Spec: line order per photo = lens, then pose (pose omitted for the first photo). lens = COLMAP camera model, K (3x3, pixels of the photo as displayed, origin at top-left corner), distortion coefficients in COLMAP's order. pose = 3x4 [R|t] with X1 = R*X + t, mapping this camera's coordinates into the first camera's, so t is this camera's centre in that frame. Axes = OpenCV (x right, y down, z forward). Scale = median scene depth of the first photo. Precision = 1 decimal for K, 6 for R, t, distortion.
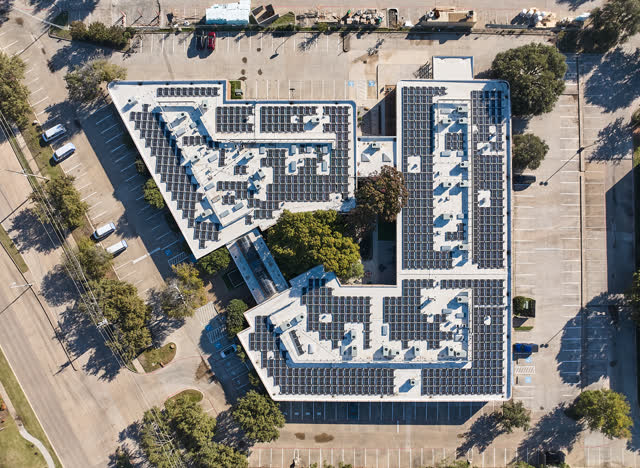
lens RADIAL K [[421.1, 0, 320.0], [0, 421.1, 234.0], [0, 0, 1]] dist [-0.031538, 0.000791]
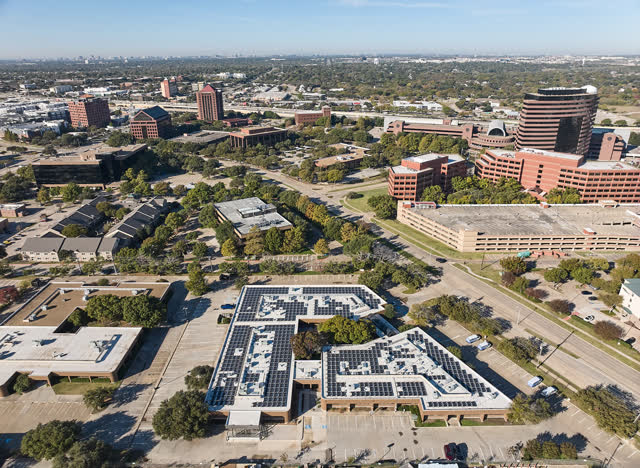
lens RADIAL K [[421.1, 0, 320.0], [0, 421.1, 234.0], [0, 0, 1]] dist [-0.031538, 0.000791]
pose [[-0.999781, 0.015937, 0.013549, 0.065336], [0.006346, -0.386109, 0.922431, -1.331882], [0.019932, 0.922315, 0.385923, 0.011979]]
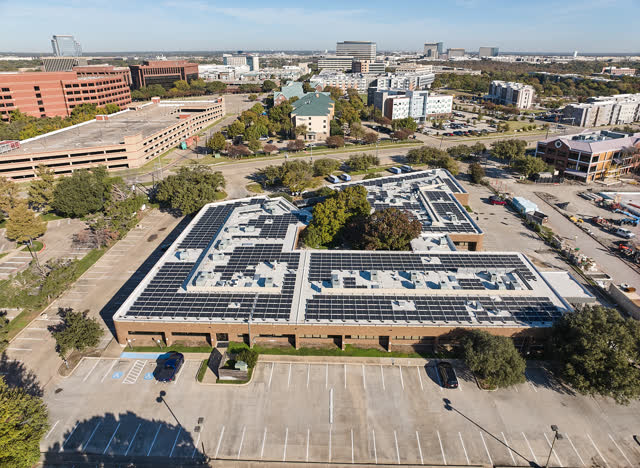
lens RADIAL K [[433.1, 0, 319.9], [0, 433.1, 221.0], [0, 0, 1]] dist [-0.030463, 0.001272]
pose [[-0.030669, 0.378475, -0.925103, 1.025382], [-0.999484, -0.002740, 0.032013, 0.035327], [0.009582, 0.925608, 0.378363, 0.581843]]
